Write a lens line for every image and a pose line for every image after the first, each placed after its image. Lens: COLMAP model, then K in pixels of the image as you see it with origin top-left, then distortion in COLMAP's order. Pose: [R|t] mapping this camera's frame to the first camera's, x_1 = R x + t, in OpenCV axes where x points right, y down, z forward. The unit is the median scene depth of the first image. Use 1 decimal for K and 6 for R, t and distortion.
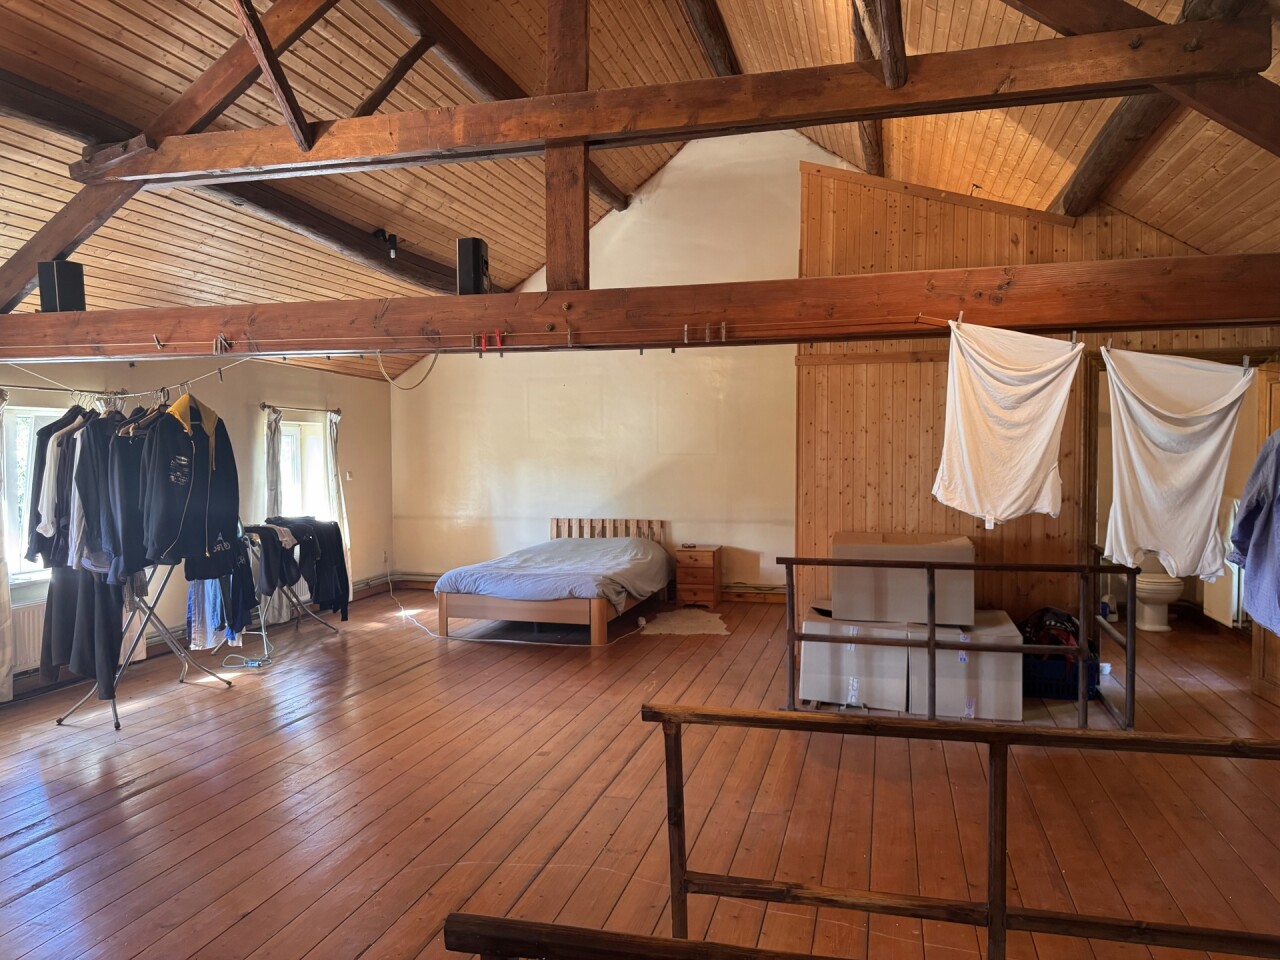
lens RADIAL K [[901.8, 0, 638.1], [0, 901.8, 490.6], [0, 0, 1]] dist [0.115093, -0.194620]
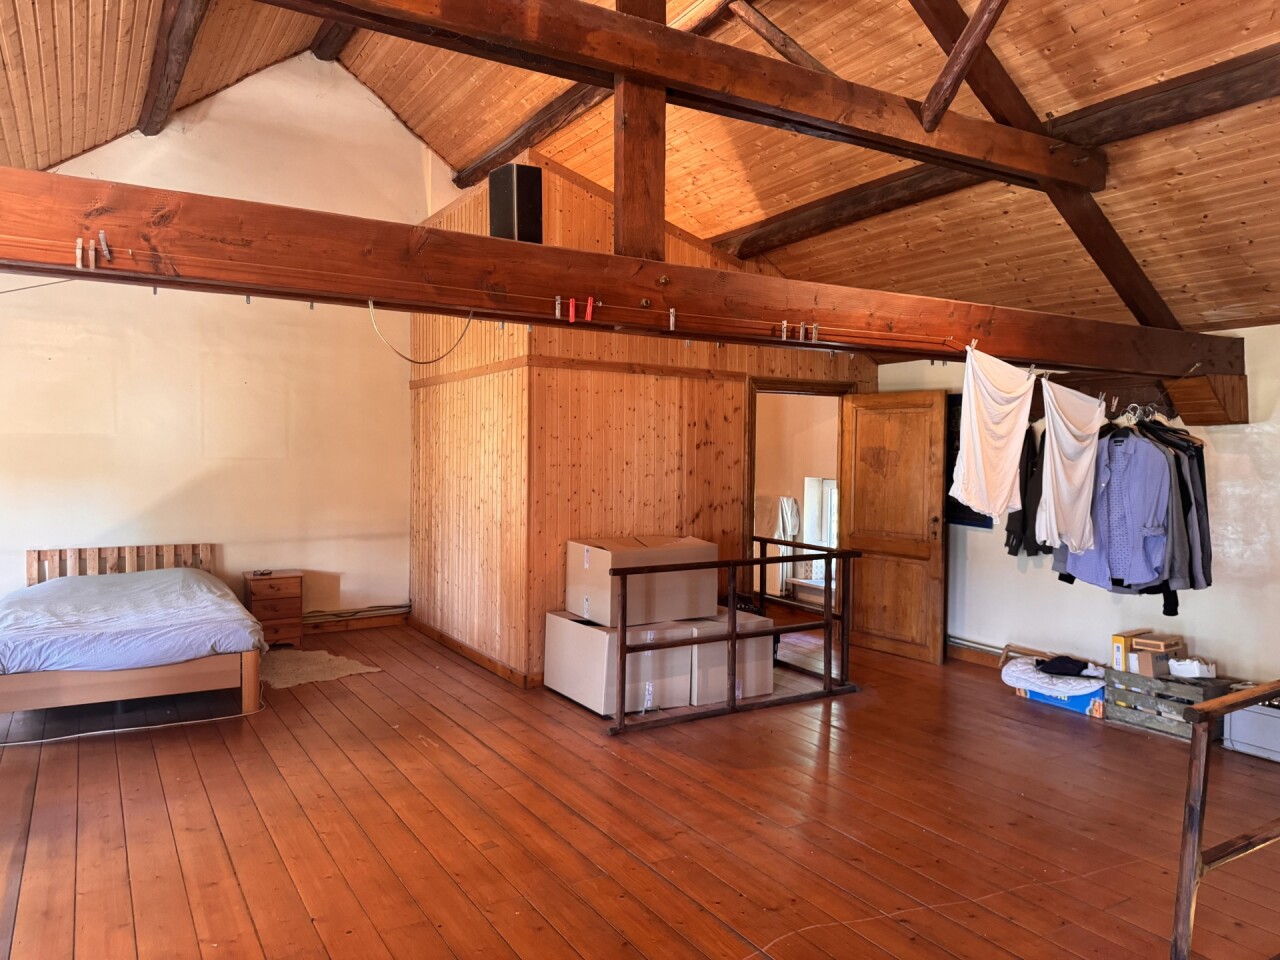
lens RADIAL K [[901.8, 0, 638.1], [0, 901.8, 490.6], [0, 0, 1]] dist [0.115093, -0.194620]
pose [[0.683927, -0.020256, 0.729269, -0.378142], [0.025580, 0.999666, 0.003777, -0.008058], [-0.729102, 0.016071, 0.684217, 0.242145]]
